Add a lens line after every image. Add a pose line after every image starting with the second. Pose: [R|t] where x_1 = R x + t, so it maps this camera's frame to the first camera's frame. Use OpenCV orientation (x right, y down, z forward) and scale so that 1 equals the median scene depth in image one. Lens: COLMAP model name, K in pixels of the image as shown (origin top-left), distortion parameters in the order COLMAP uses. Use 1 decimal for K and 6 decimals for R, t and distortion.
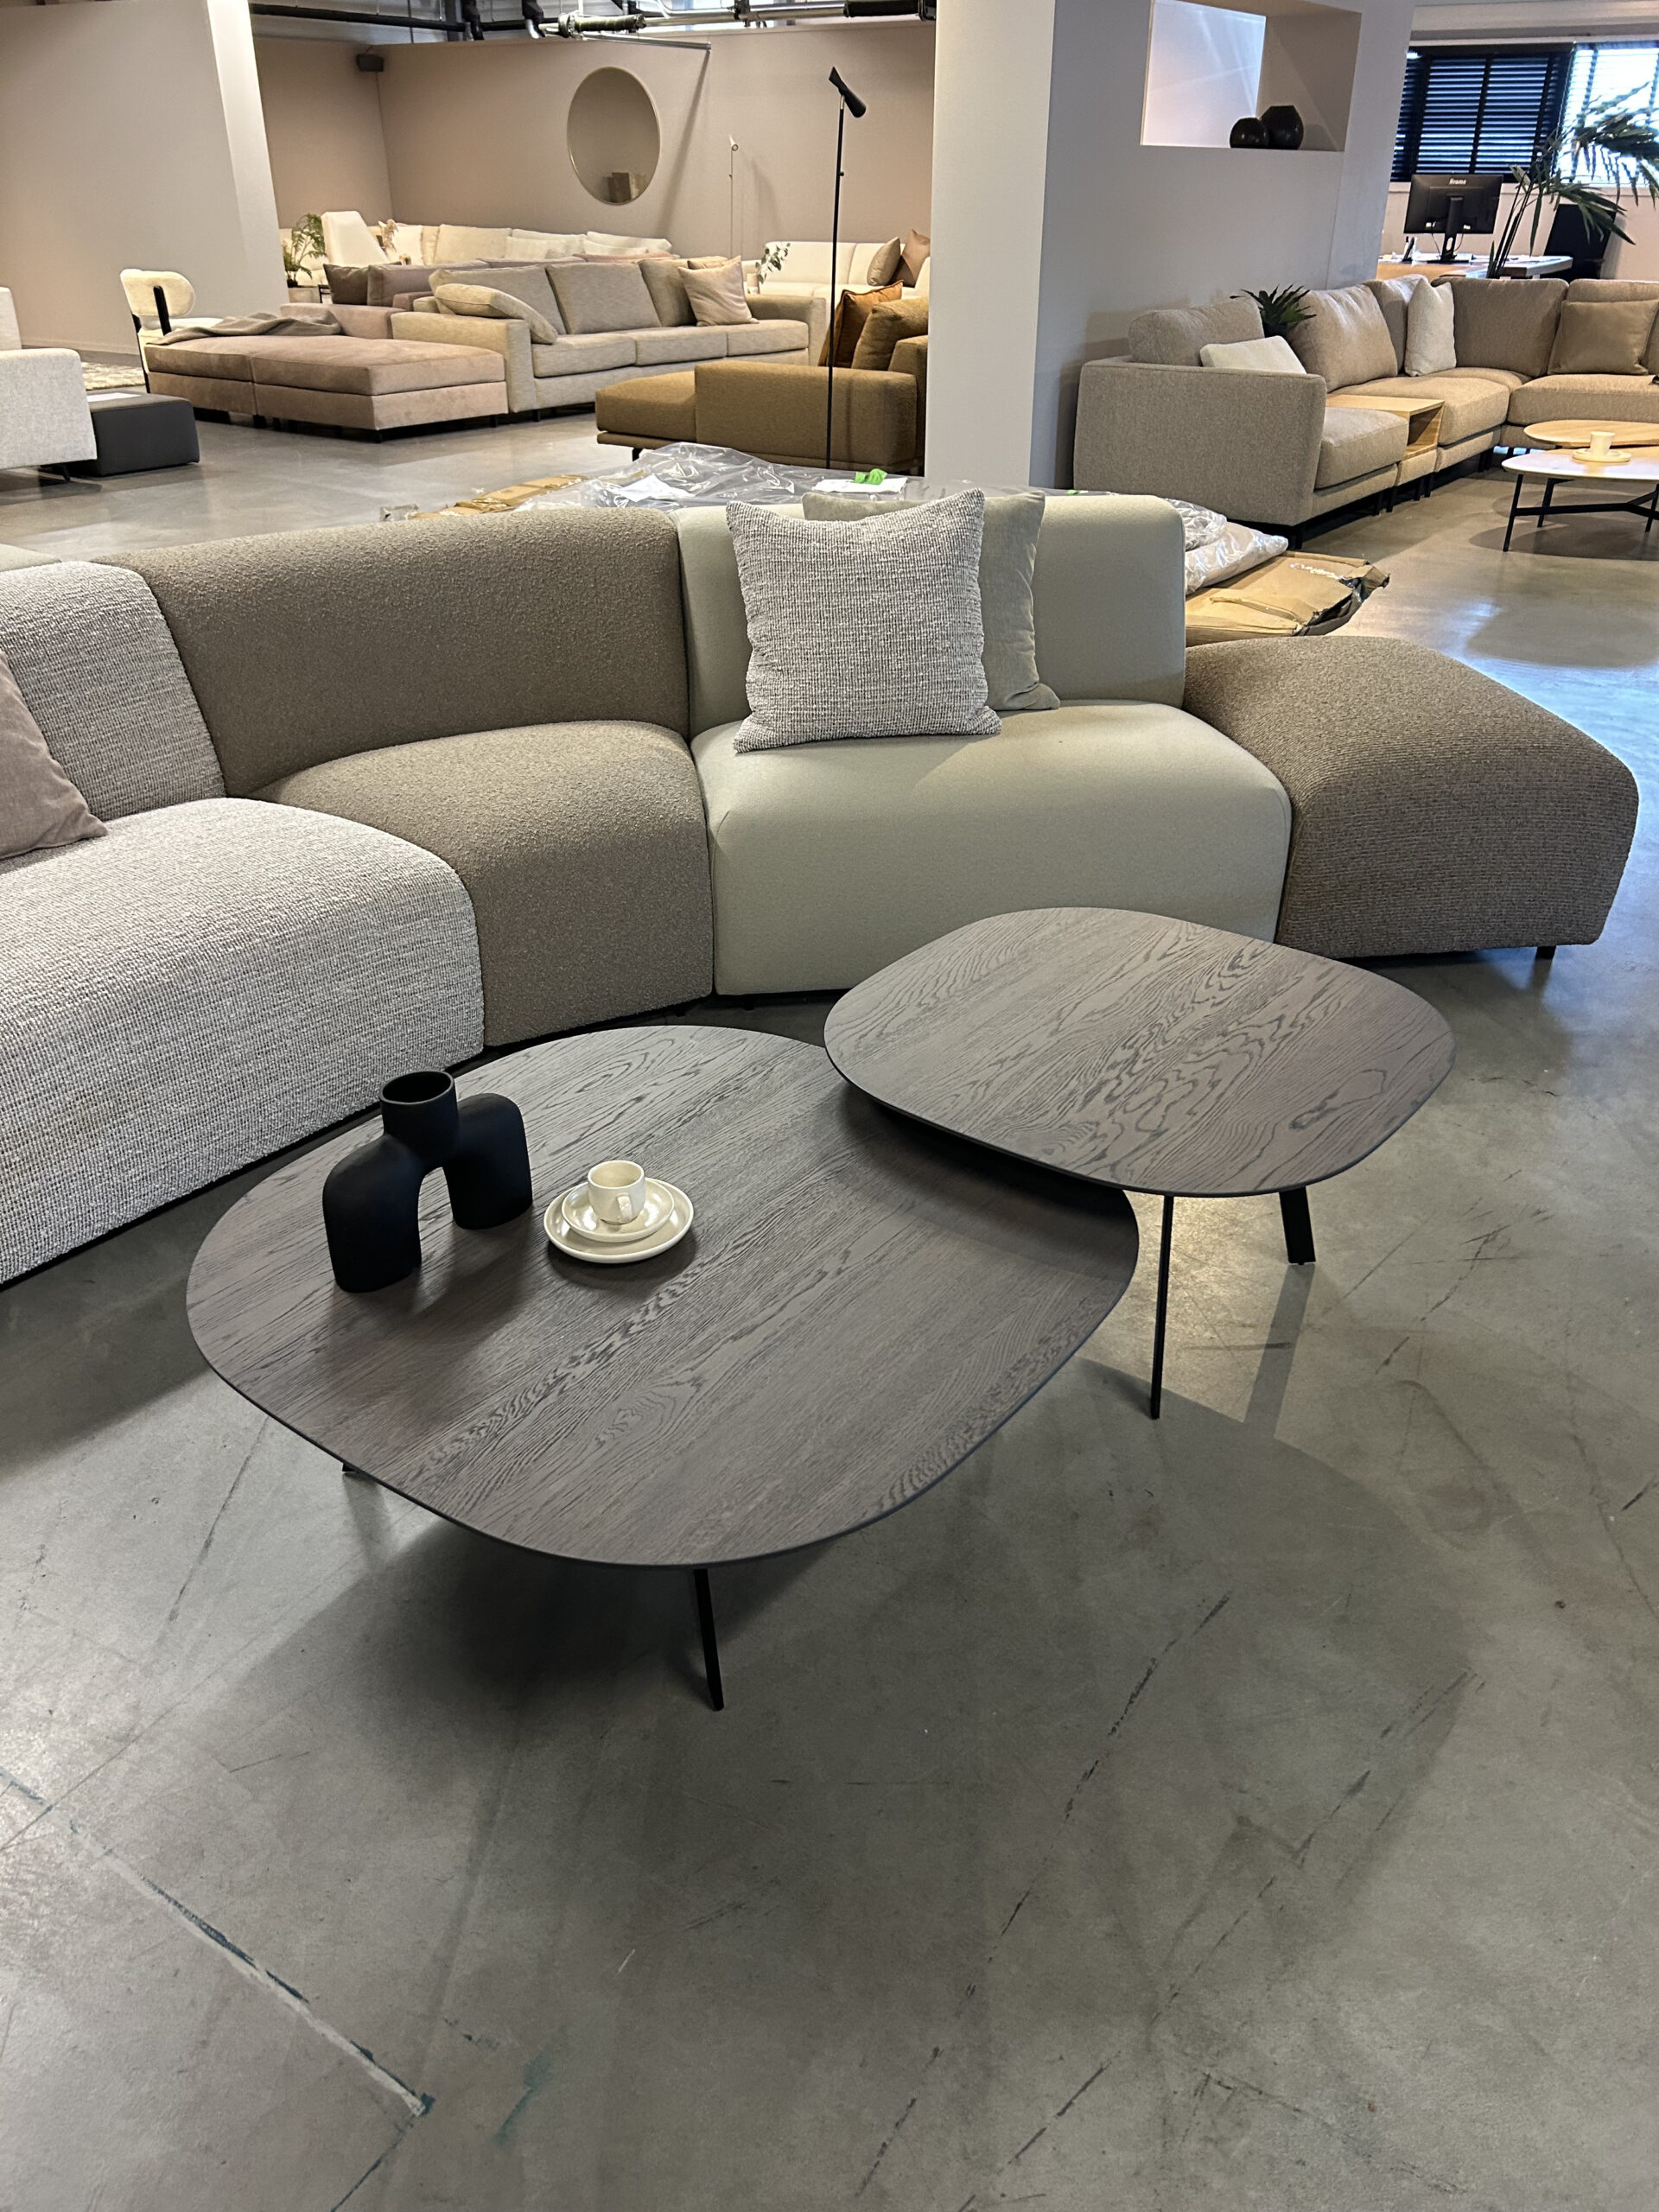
lens RADIAL K [[1676.8, 0, 820.1], [0, 1676.8, 1117.2], [0, 0, 1]] dist [0.052085, -0.059133]
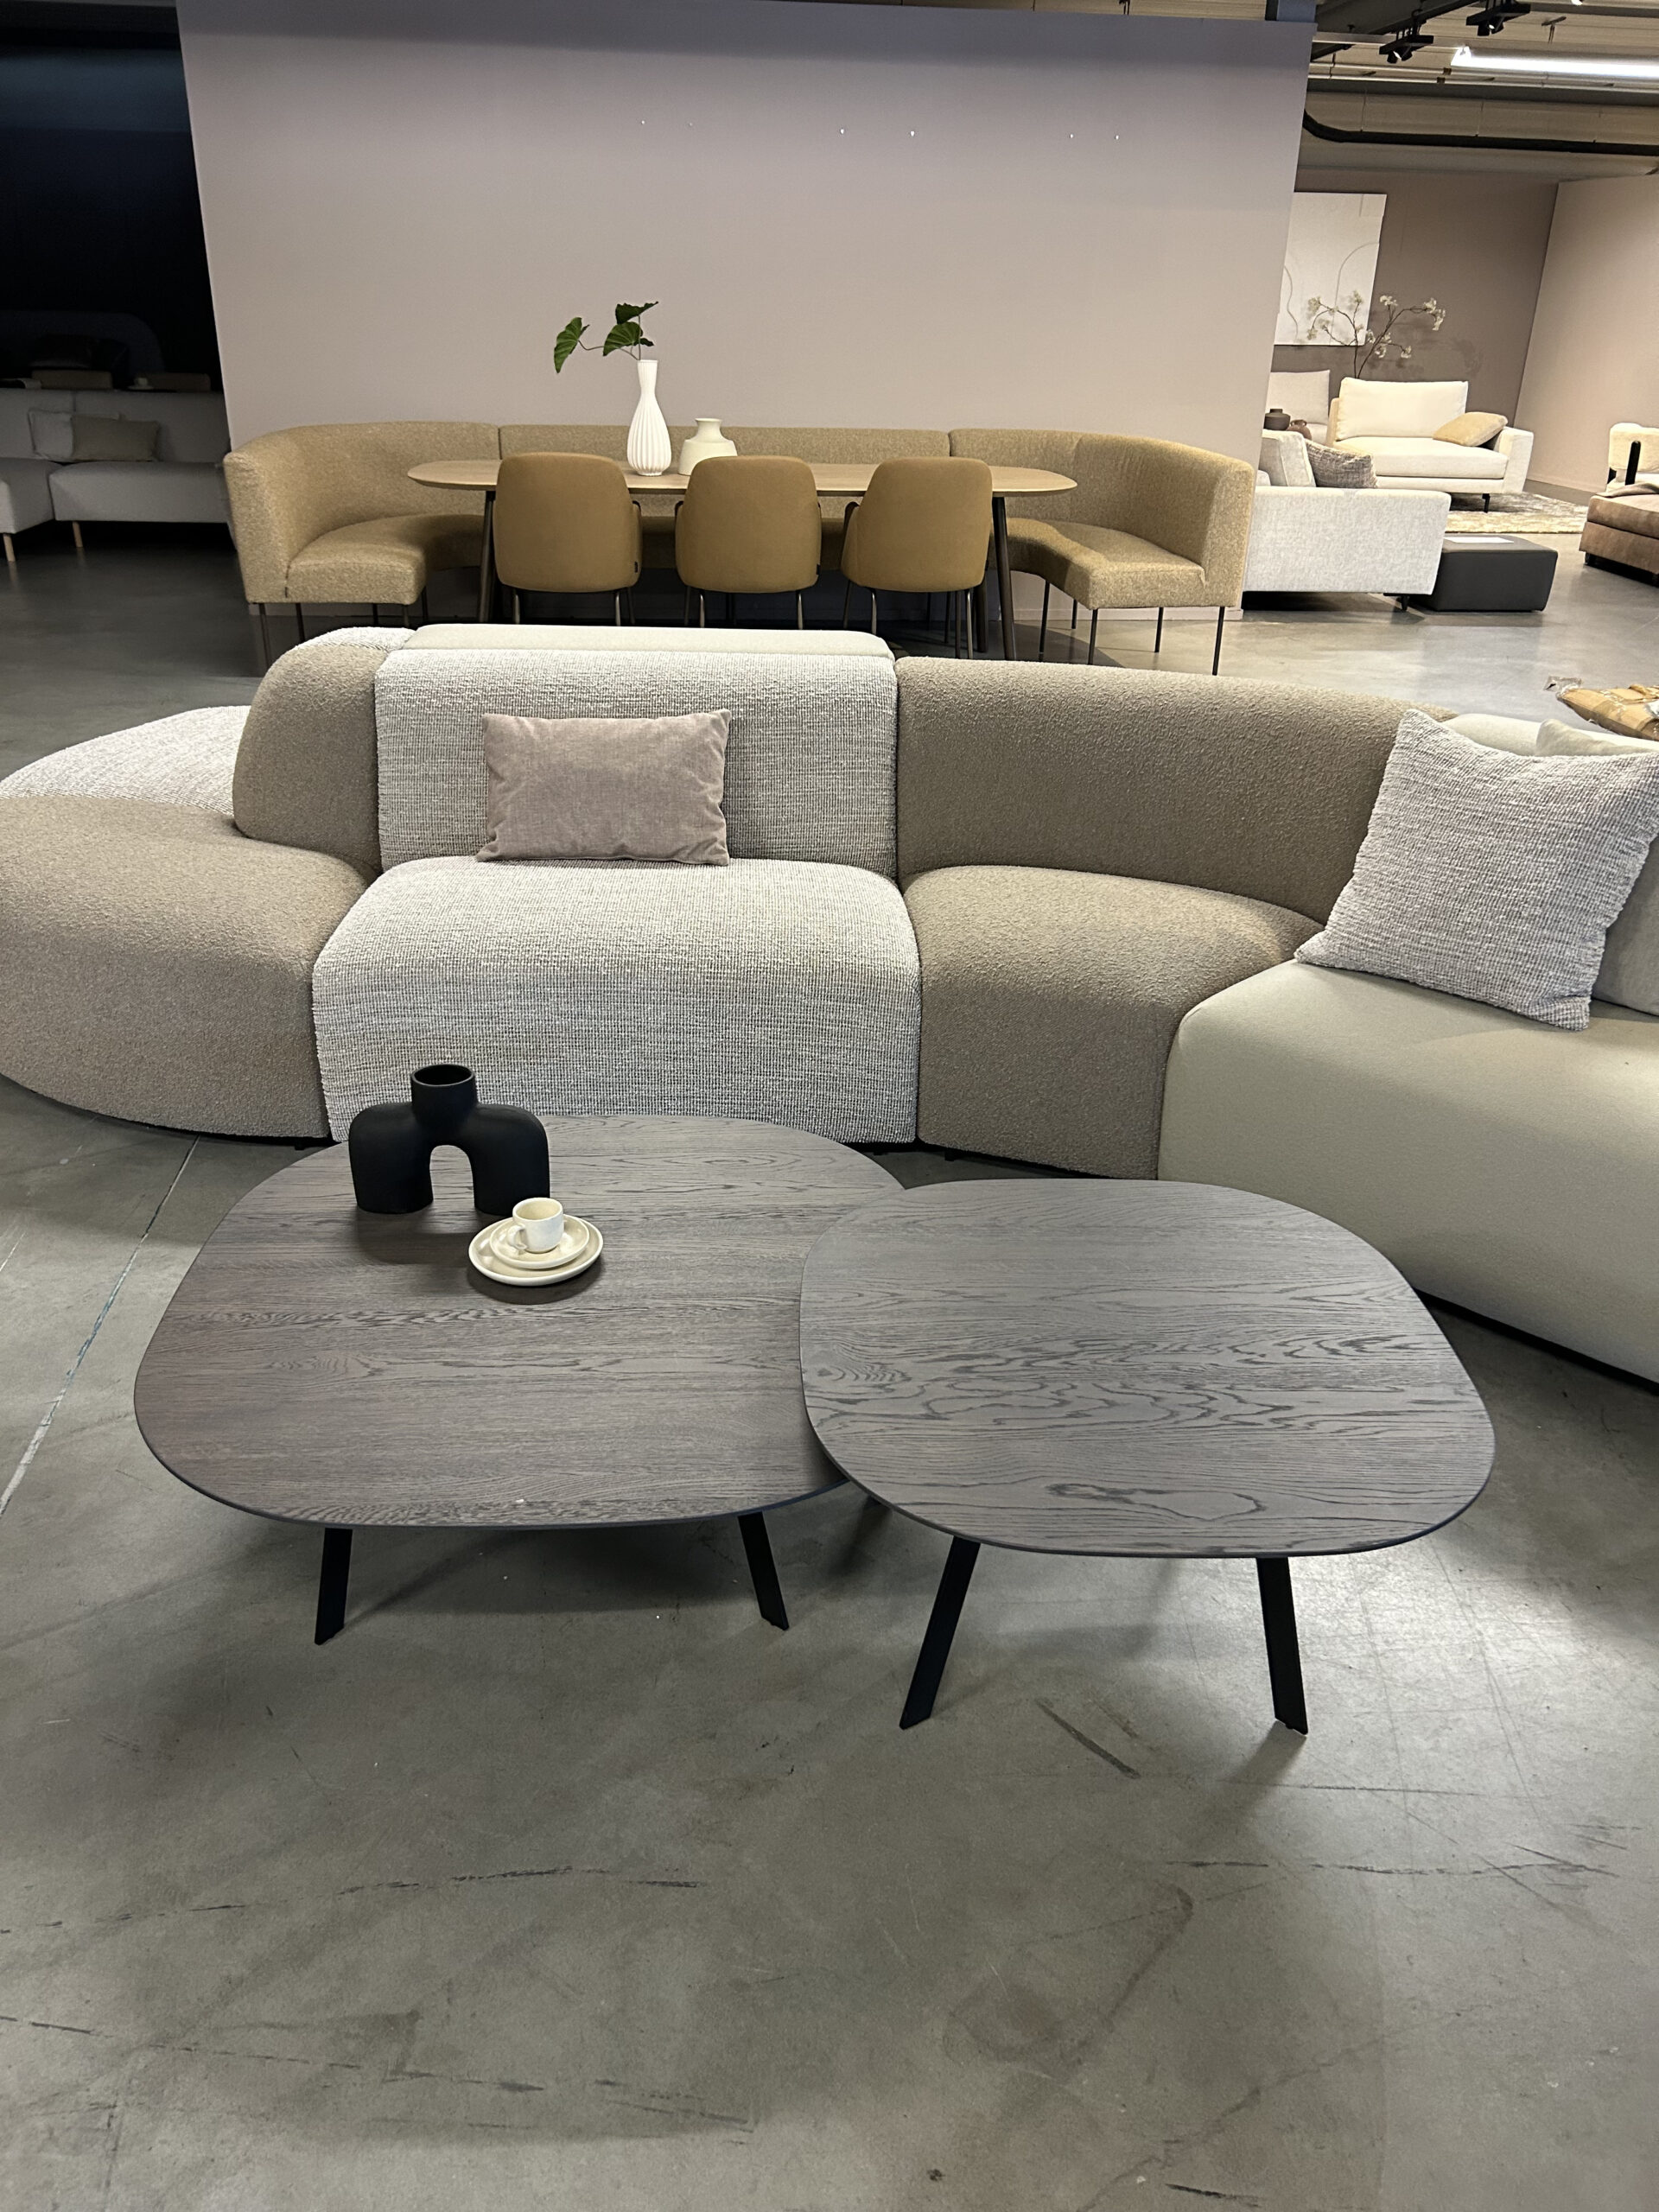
lens RADIAL K [[1676.8, 0, 827.8], [0, 1676.8, 1113.3], [0, 0, 1]] dist [0.052085, -0.059133]
pose [[0.631566, 0.347123, -0.693275, 0.619524], [-0.394603, 0.913614, 0.097967, -0.173282], [0.667392, 0.211696, 0.713984, 0.240480]]
